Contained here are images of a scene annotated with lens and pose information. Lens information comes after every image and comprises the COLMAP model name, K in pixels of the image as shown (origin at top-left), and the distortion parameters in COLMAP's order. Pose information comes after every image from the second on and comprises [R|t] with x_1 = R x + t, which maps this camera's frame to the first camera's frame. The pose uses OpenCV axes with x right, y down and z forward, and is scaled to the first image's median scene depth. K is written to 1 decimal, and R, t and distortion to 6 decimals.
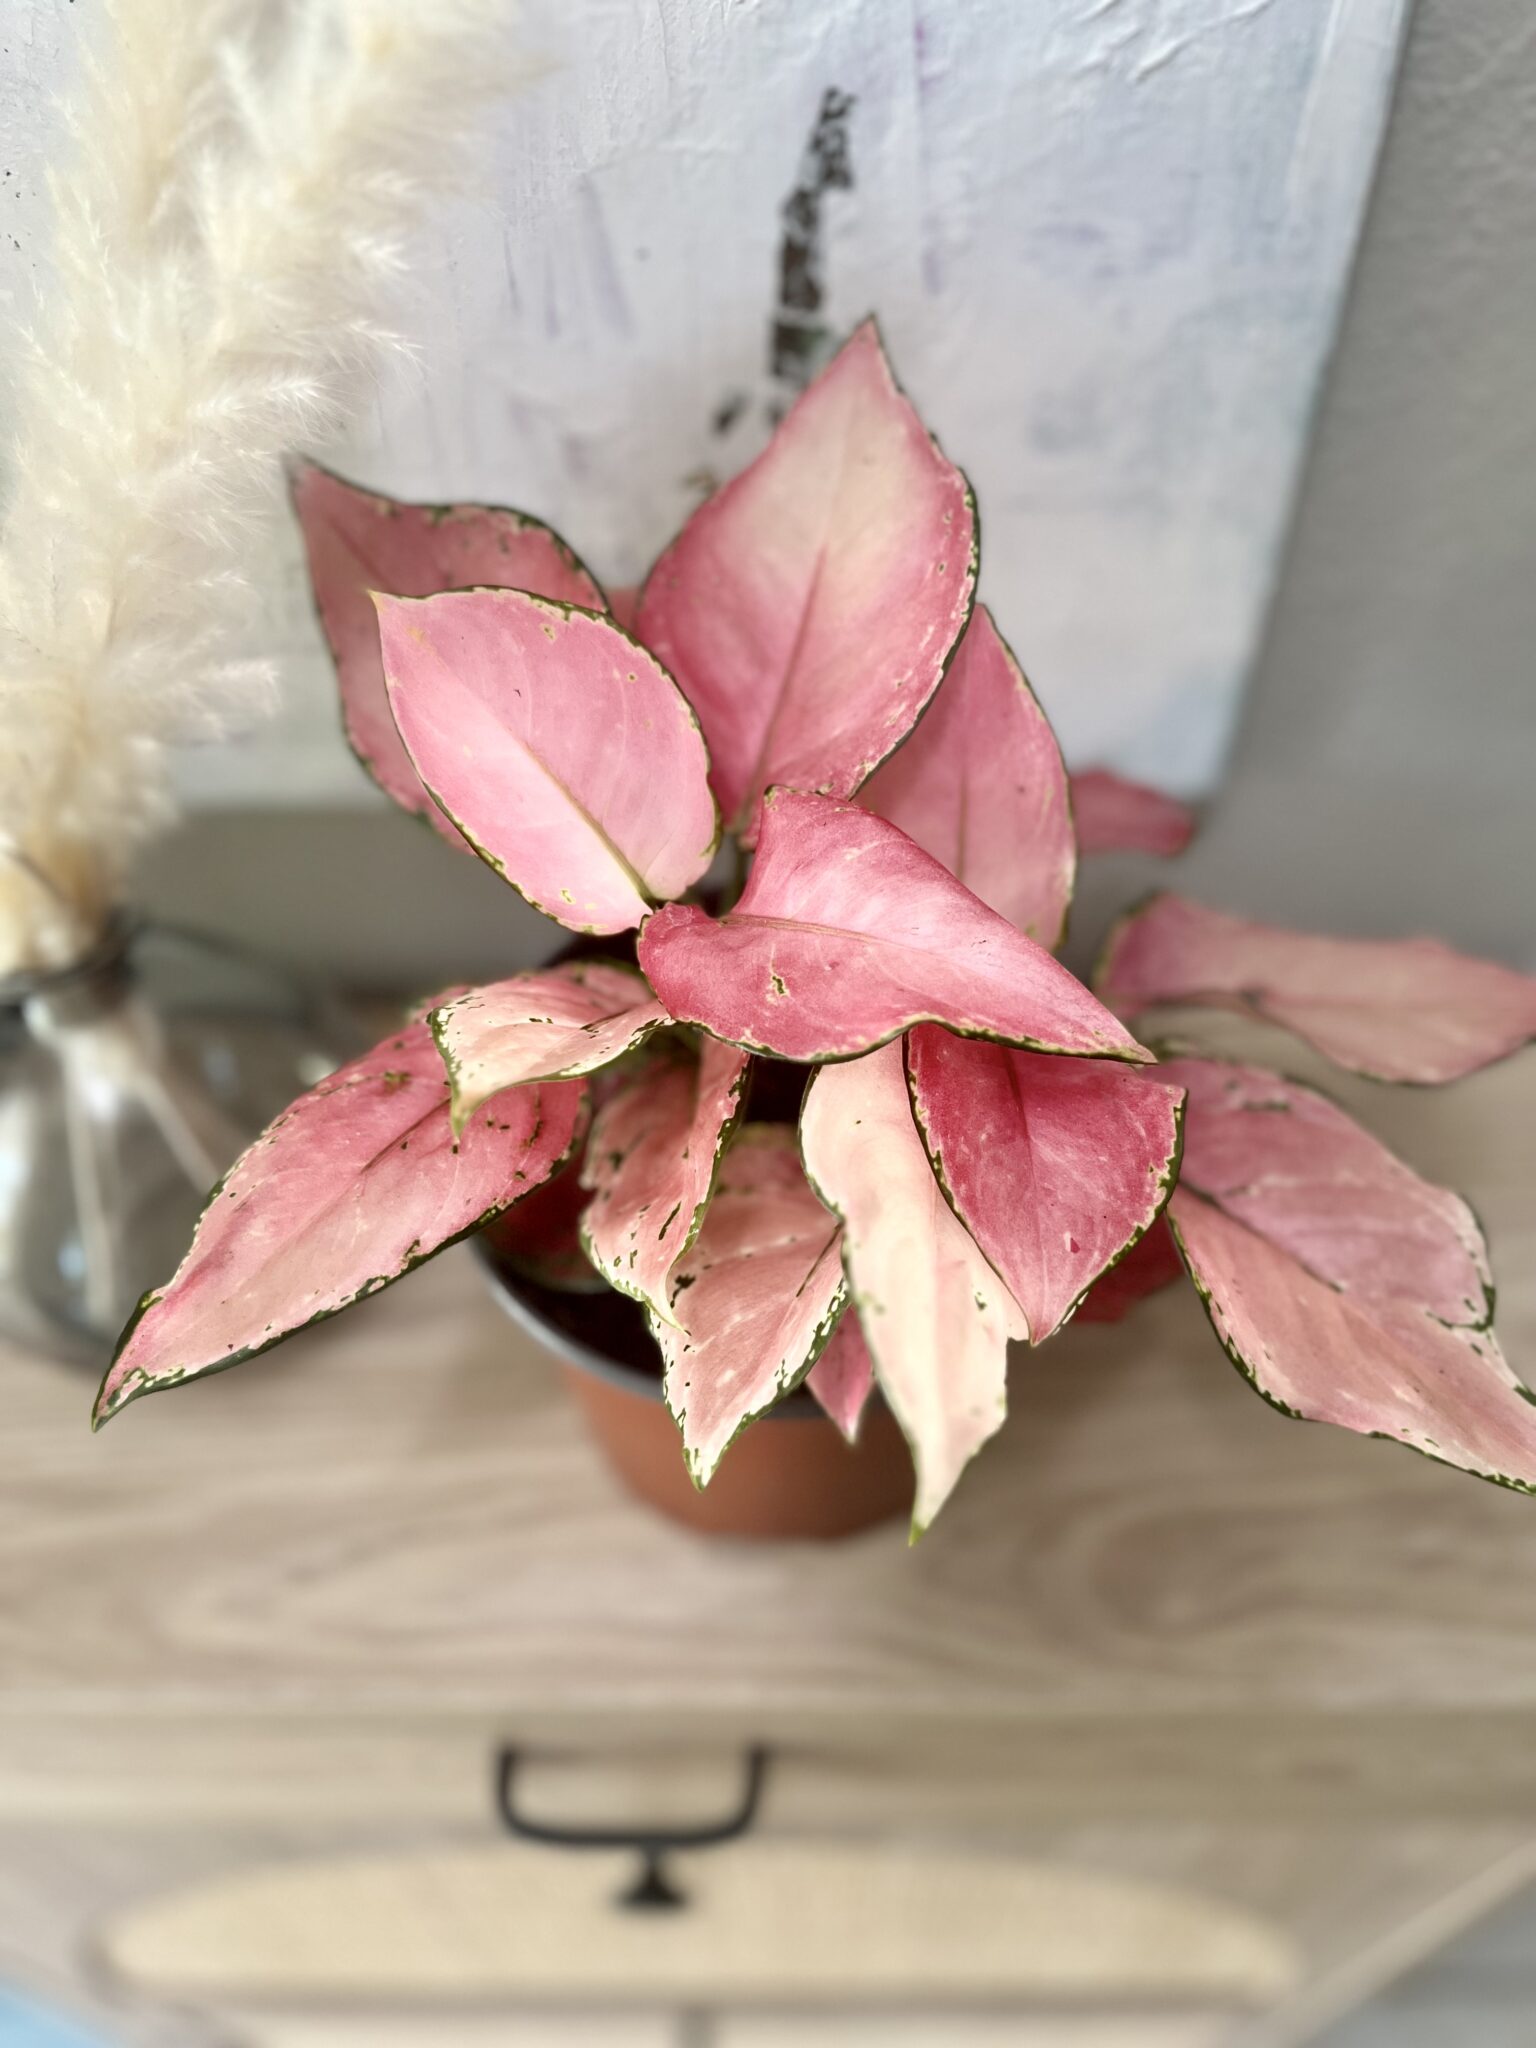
lens RADIAL K [[1505.1, 0, 755.3], [0, 1505.1, 1025.0], [0, 0, 1]] dist [-0.029084, -0.034591]
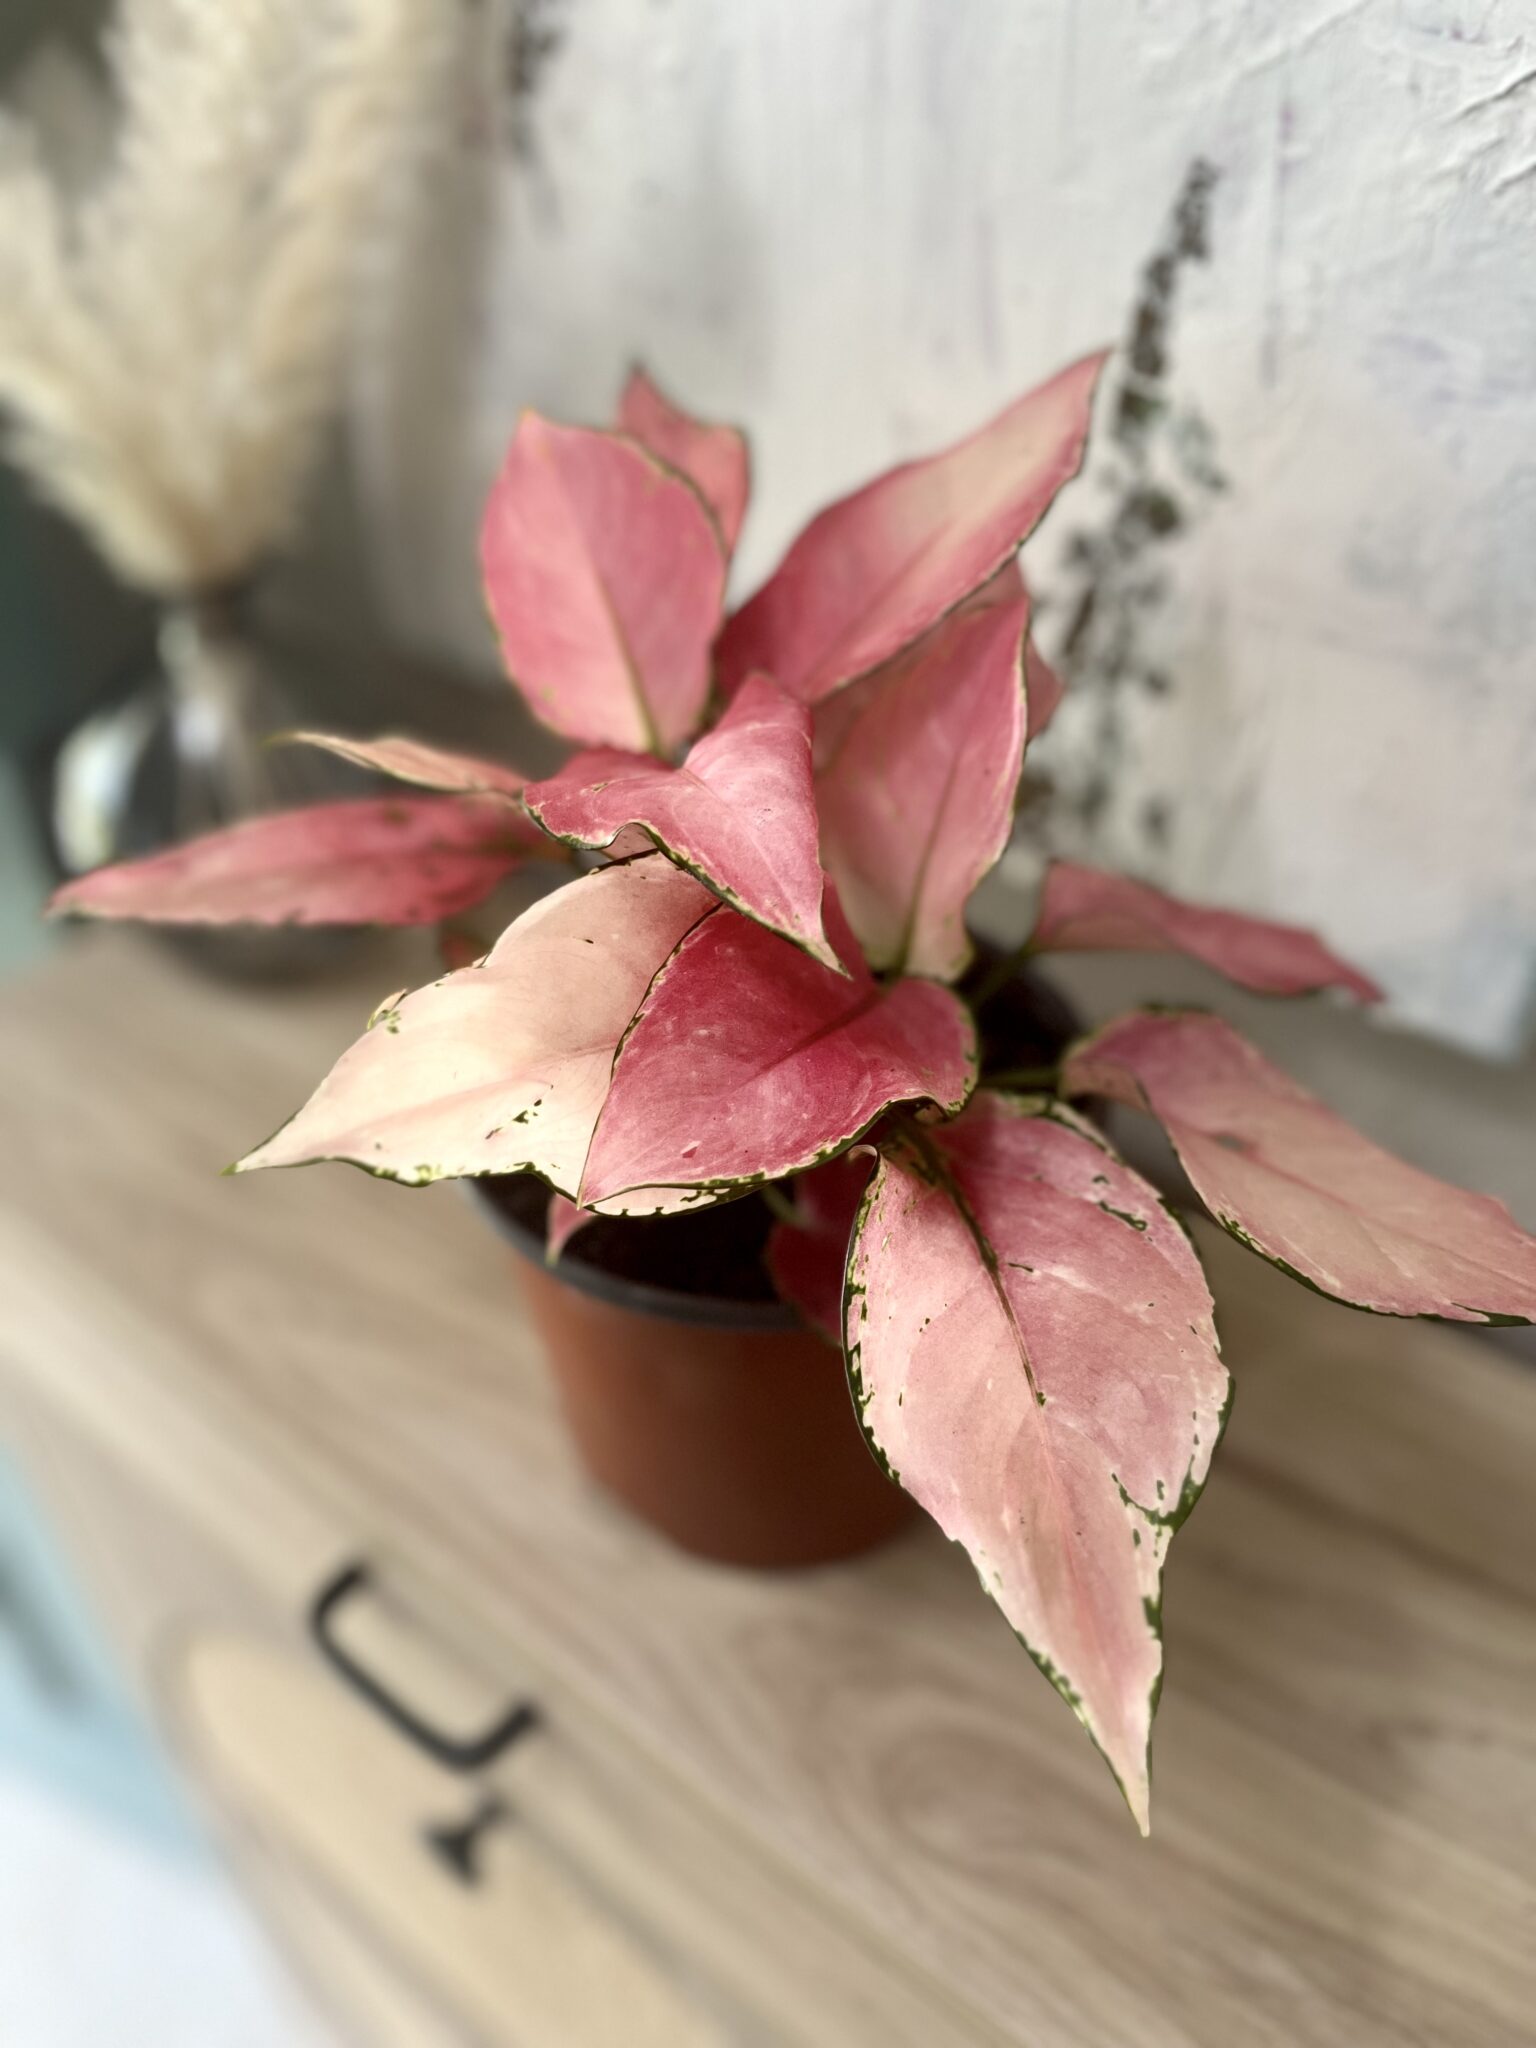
lens RADIAL K [[1505.1, 0, 747.4], [0, 1505.1, 1014.8], [0, 0, 1]] dist [-0.029084, -0.034591]
pose [[0.793559, 0.395744, -0.462224, 0.512735], [-0.467948, 0.882460, -0.047847, 0.092685], [0.388959, 0.254267, 0.885471, 0.113000]]
